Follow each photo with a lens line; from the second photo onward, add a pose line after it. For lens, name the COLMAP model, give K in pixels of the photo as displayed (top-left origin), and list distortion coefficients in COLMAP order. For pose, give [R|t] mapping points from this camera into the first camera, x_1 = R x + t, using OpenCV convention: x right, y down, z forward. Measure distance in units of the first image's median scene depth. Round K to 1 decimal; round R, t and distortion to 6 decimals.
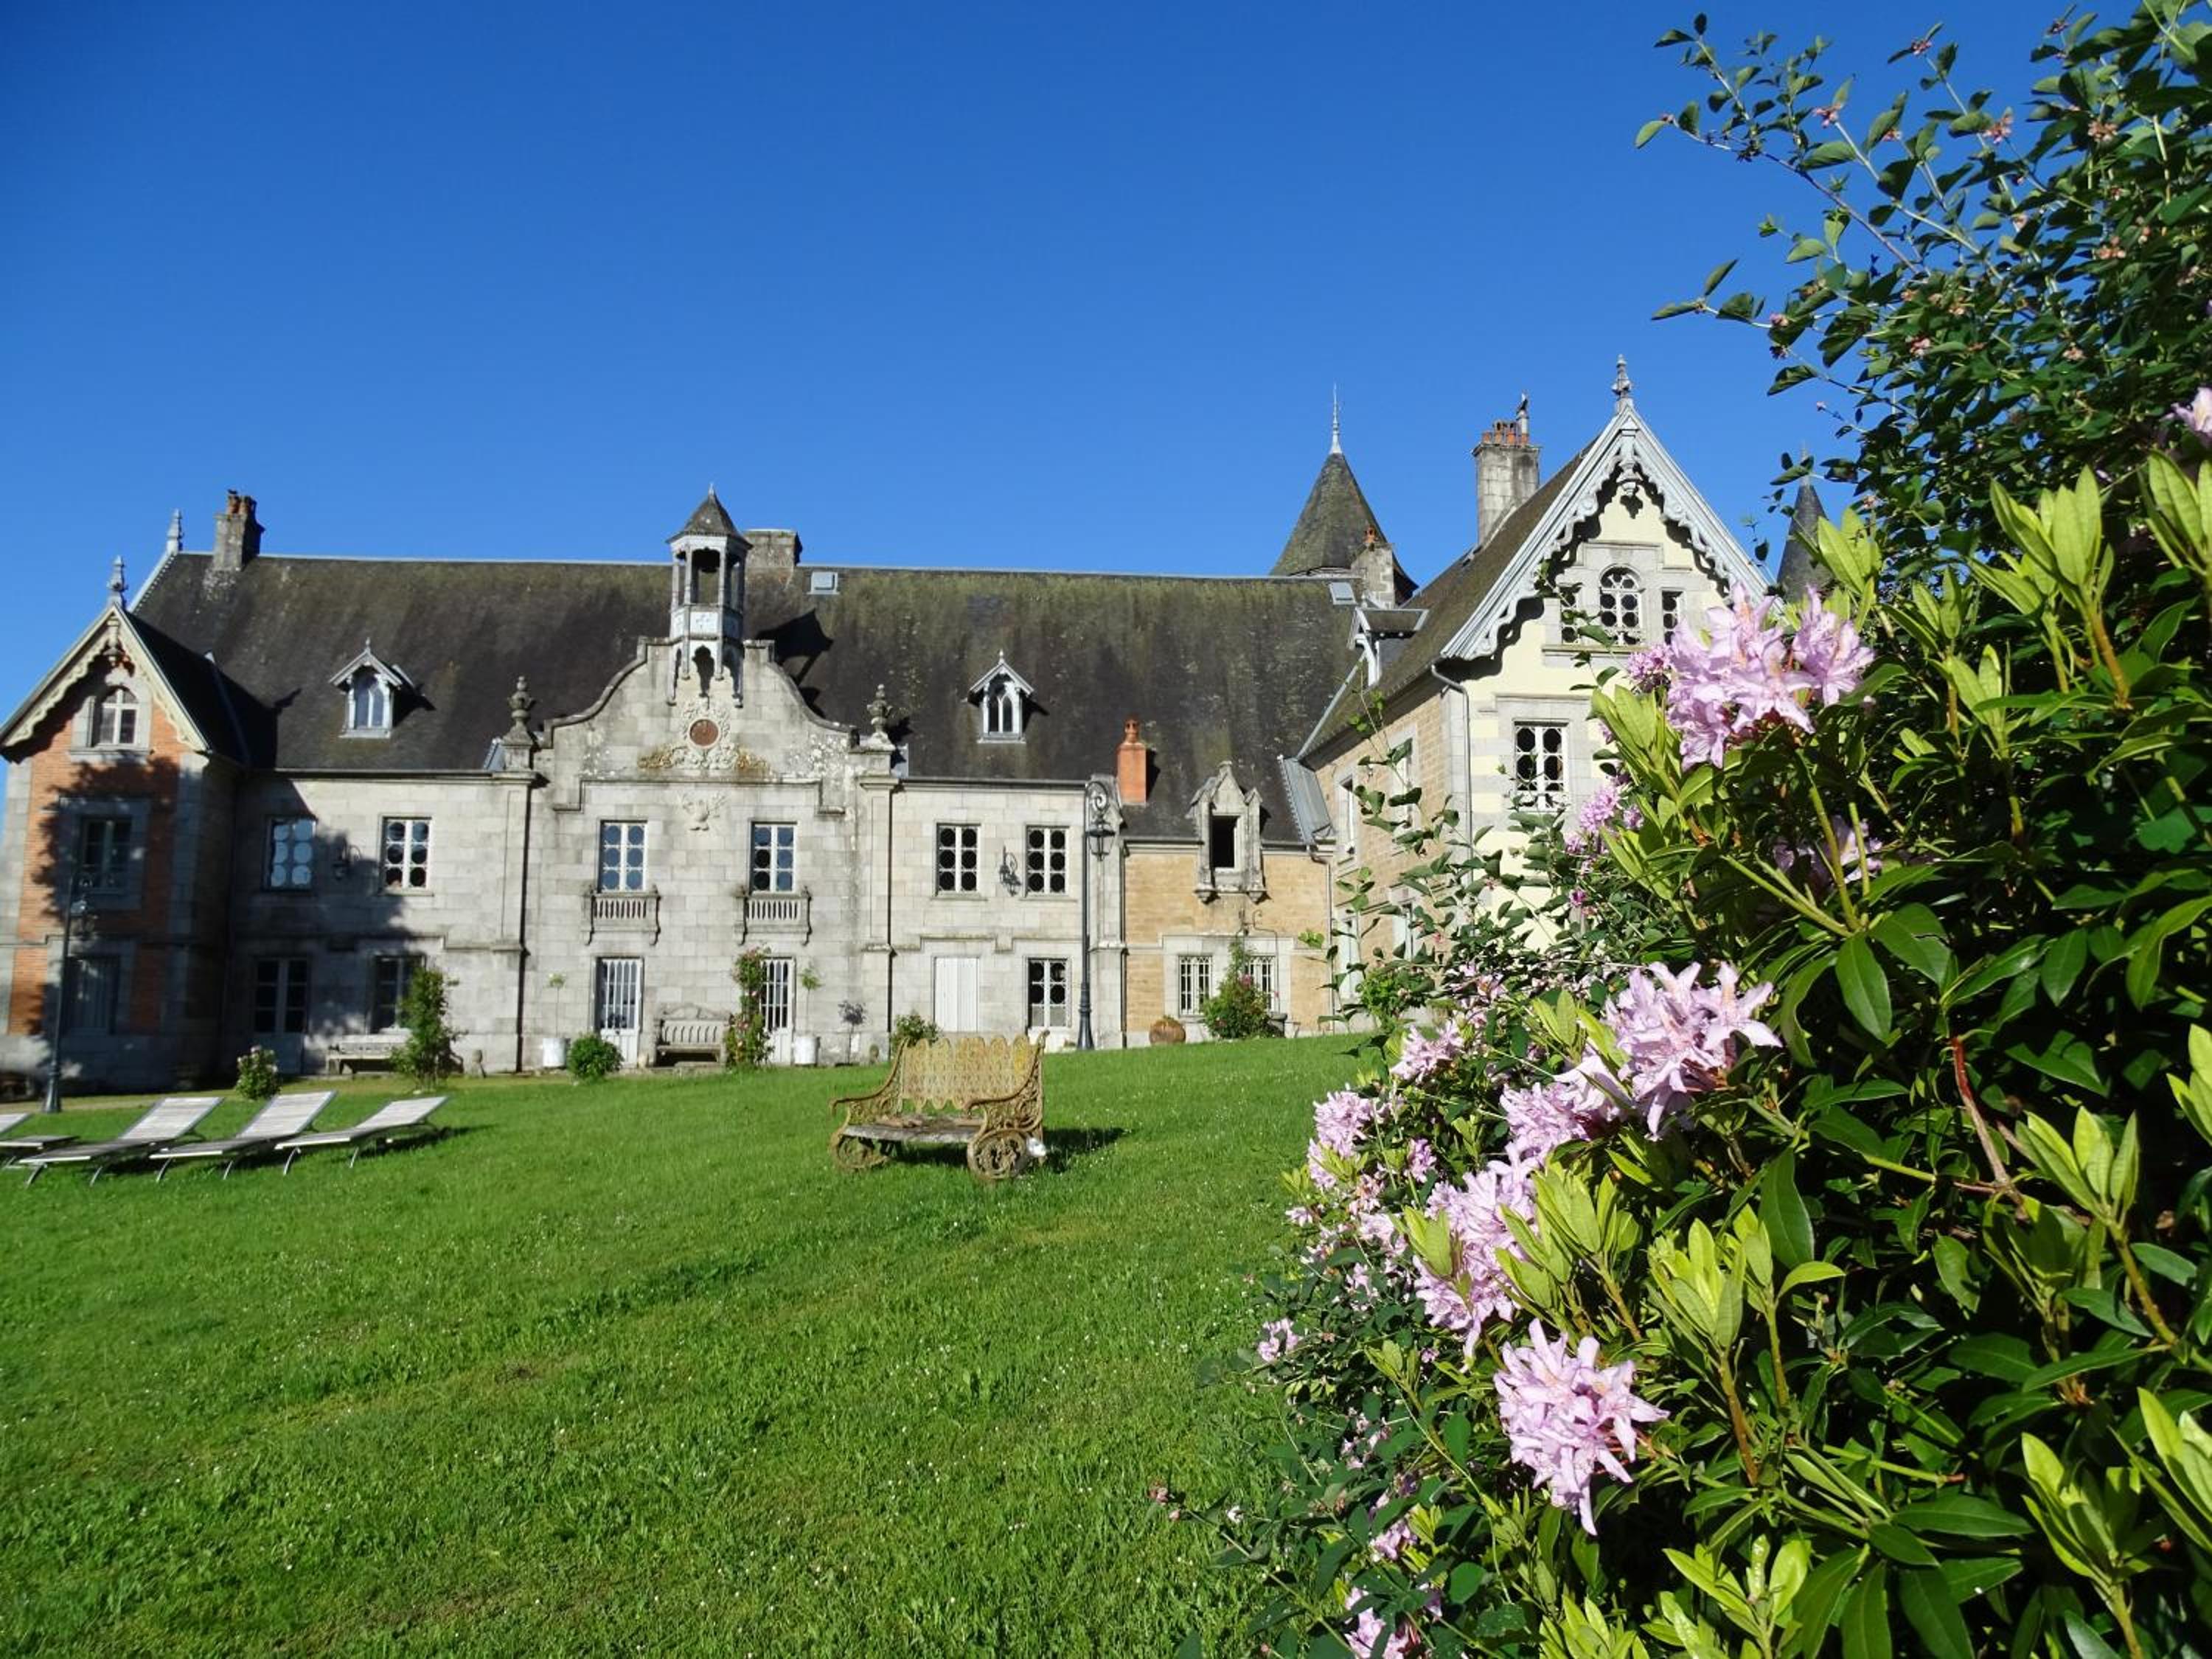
lens RADIAL K [[1550.6, 0, 1106.0], [0, 1550.6, 829.5], [0, 0, 1]] dist [0.003156, -0.000416]
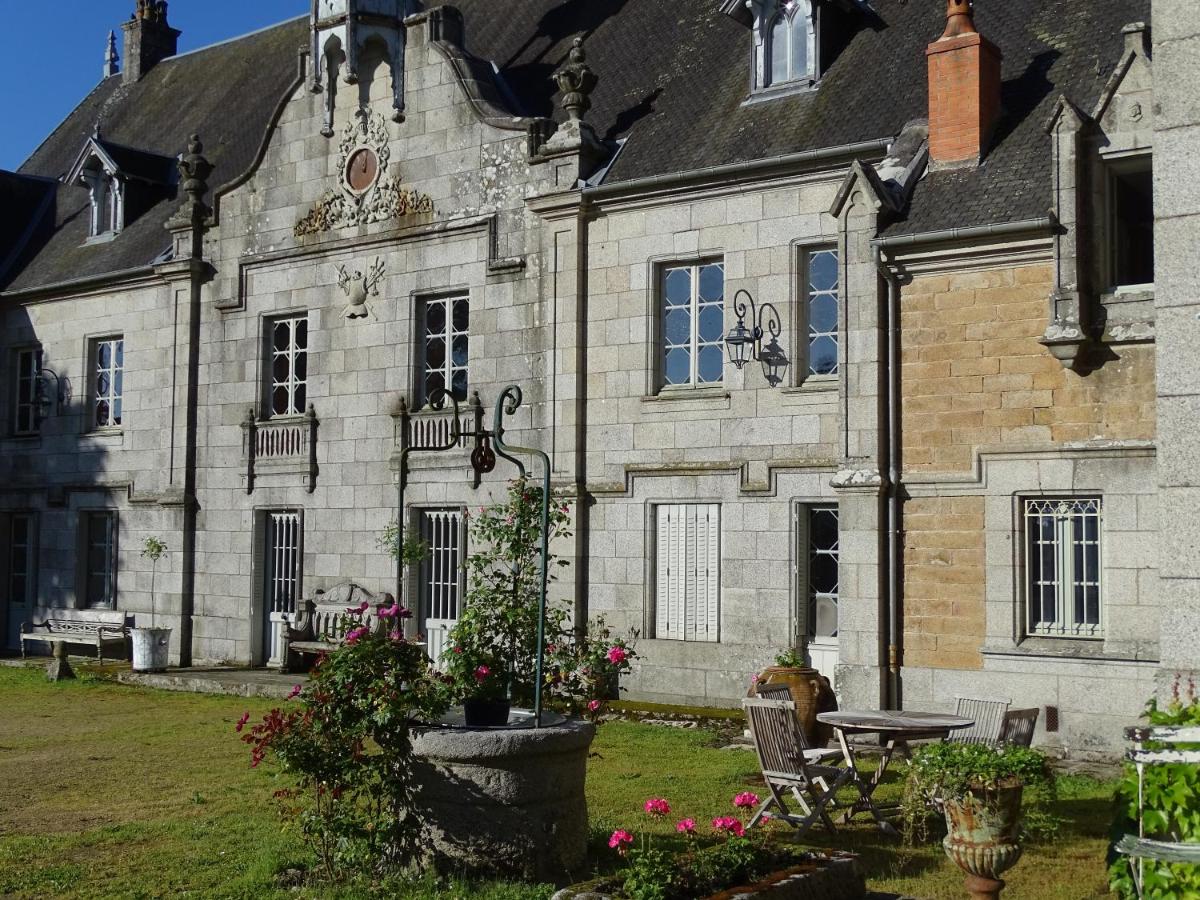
lens RADIAL K [[1463.1, 0, 600.0], [0, 1463.1, 450.0], [0, 0, 1]] dist [0.017691, 0.005671]
pose [[0.718321, -0.036120, -0.694774, 0.242184], [0.082280, 0.996053, 0.033286, 0.044069], [0.690829, -0.081076, 0.718458, 0.612971]]
